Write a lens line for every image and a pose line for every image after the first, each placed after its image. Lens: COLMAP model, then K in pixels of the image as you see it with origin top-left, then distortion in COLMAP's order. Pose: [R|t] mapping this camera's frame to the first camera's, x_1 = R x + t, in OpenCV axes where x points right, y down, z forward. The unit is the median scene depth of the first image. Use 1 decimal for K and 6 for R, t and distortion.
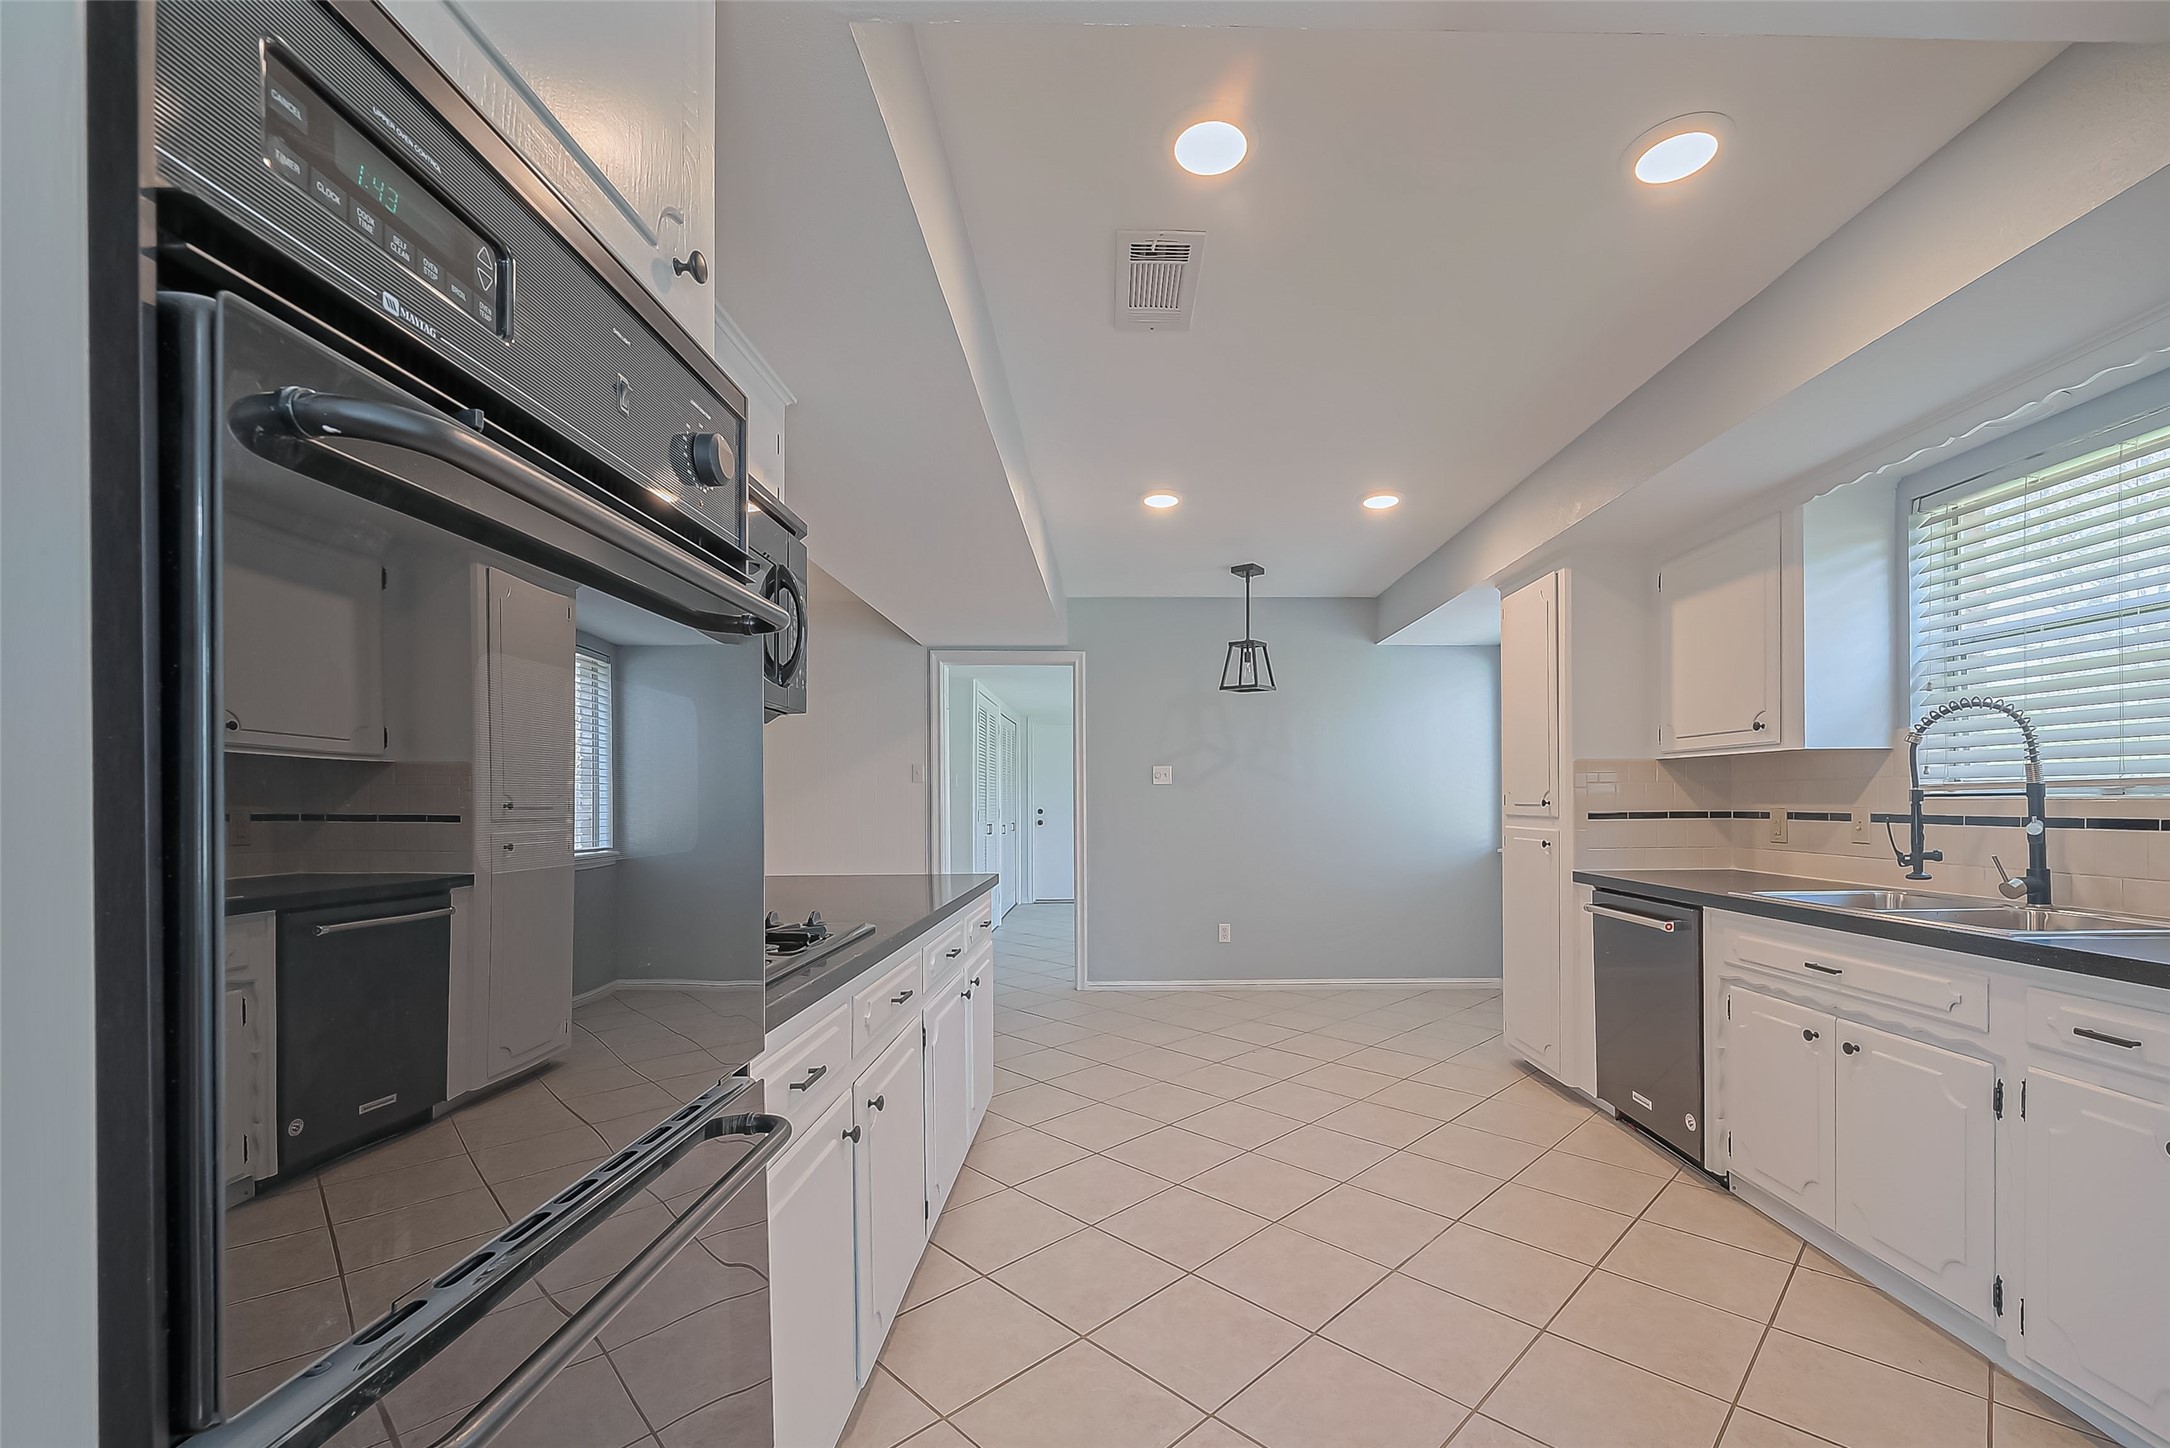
lens RADIAL K [[889.7, 0, 1139.5], [0, 889.7, 797.4], [0, 0, 1]] dist [-0.000887, -0.000334]
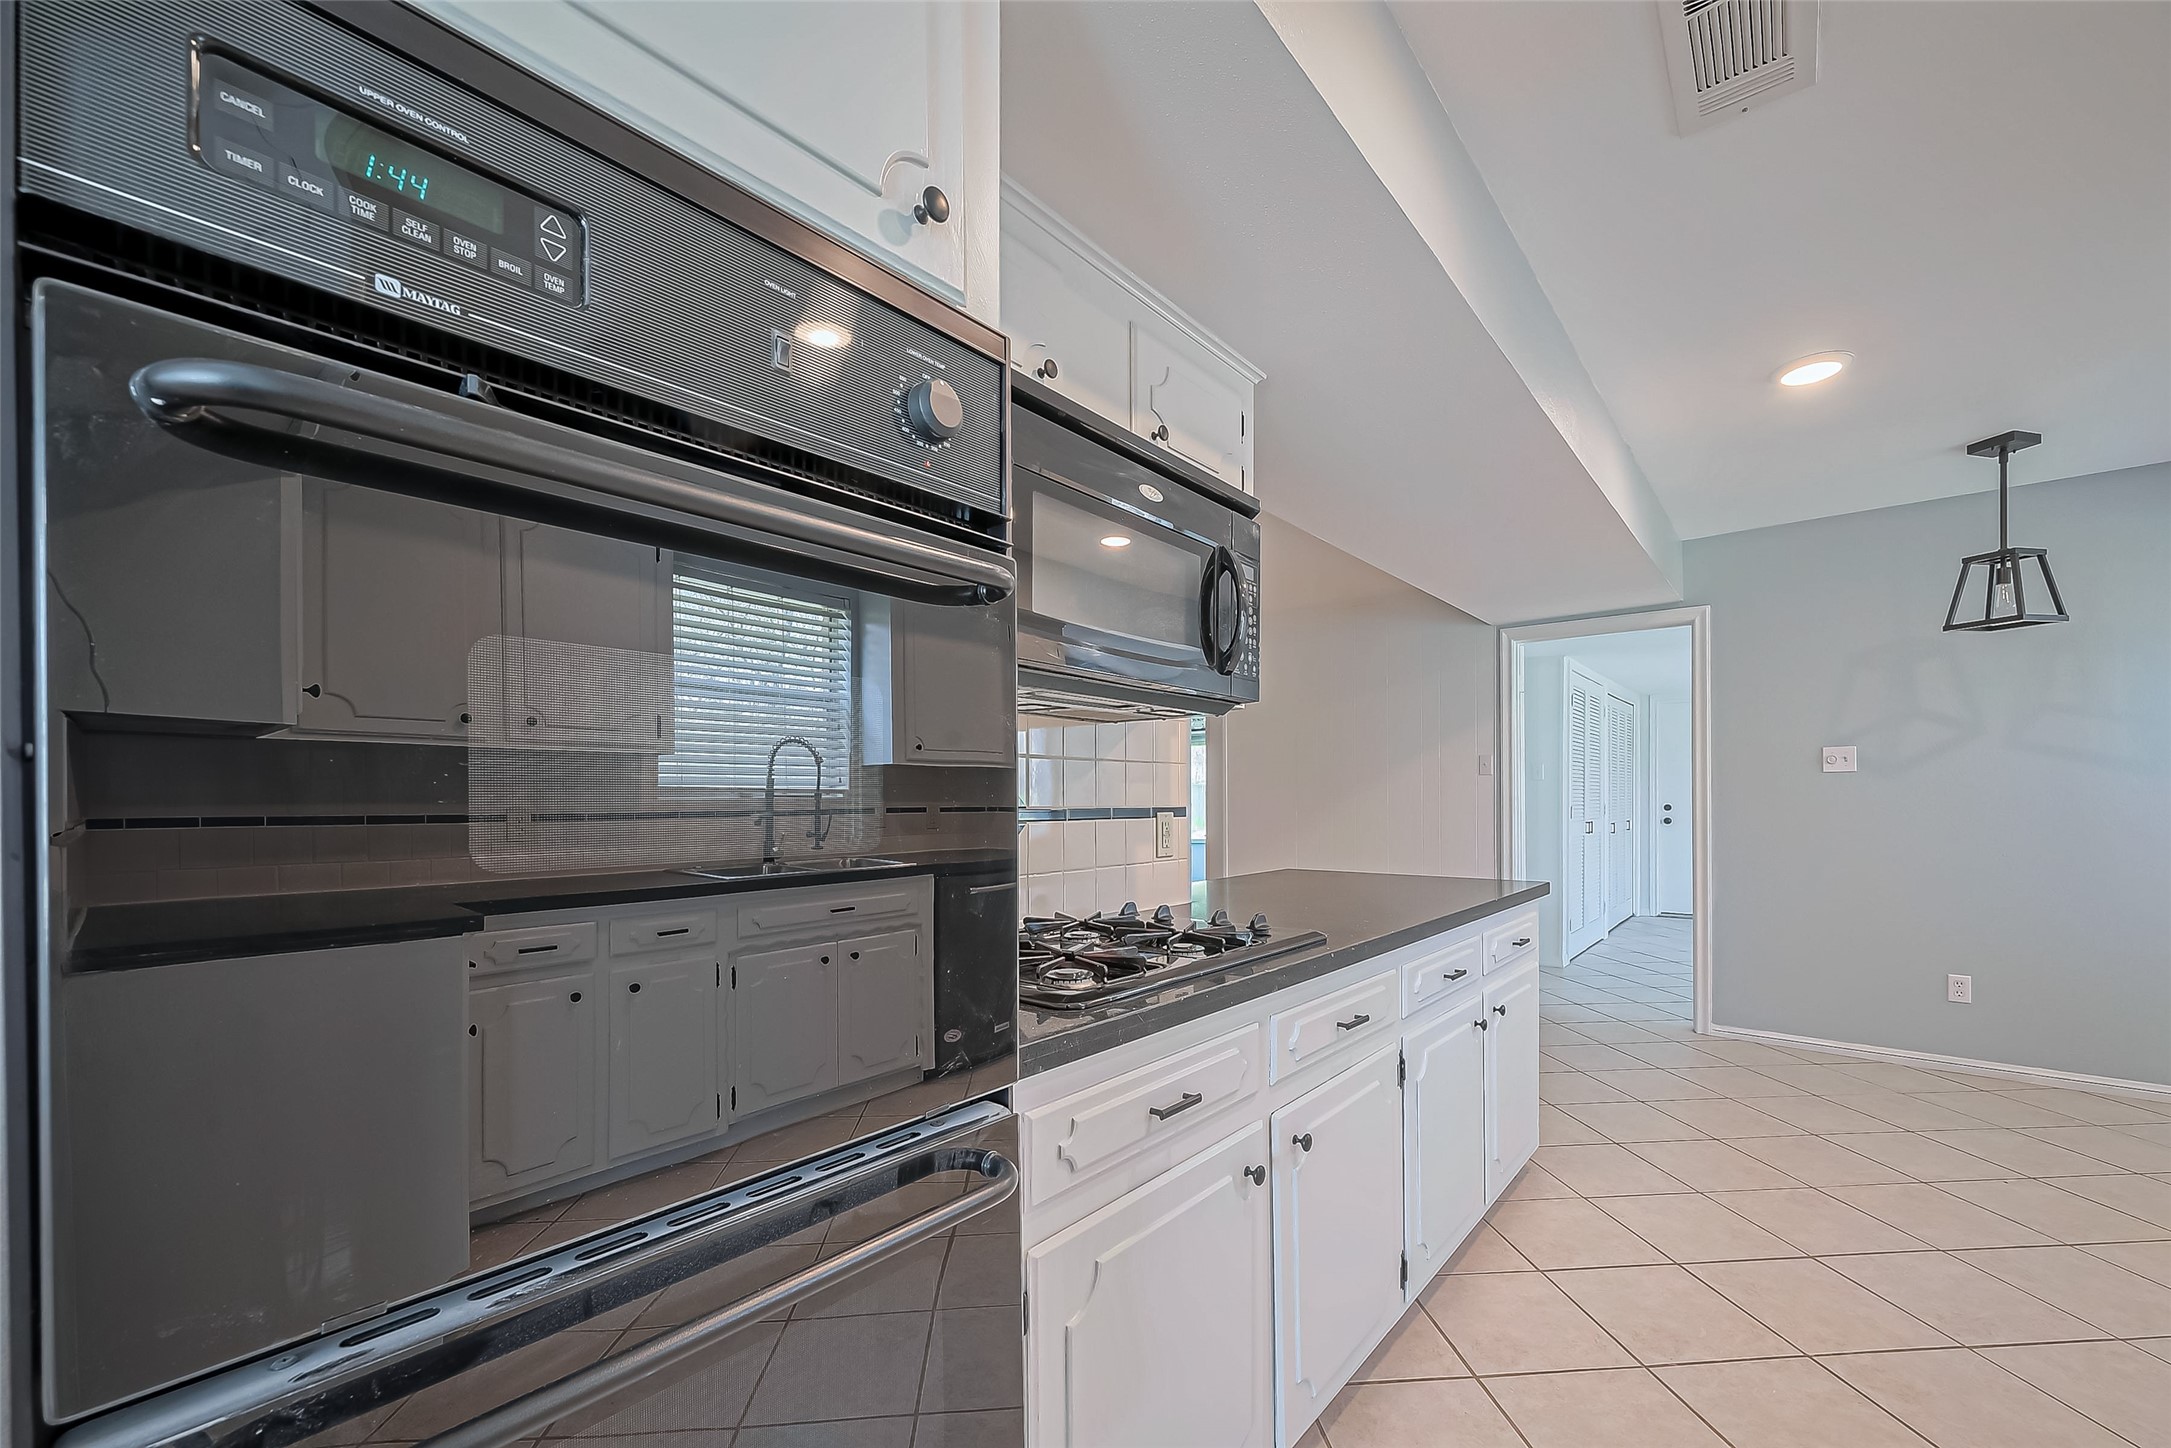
lens RADIAL K [[854.7, 0, 1086.5], [0, 854.7, 795.2], [0, 0, 1]] dist [-0.001868, -0.000188]
pose [[0.747041, 0.000247, -0.664777, 0.057771], [0.002727, 0.999990, 0.003436, 0.000618], [0.664772, -0.004379, 0.747034, 0.131599]]
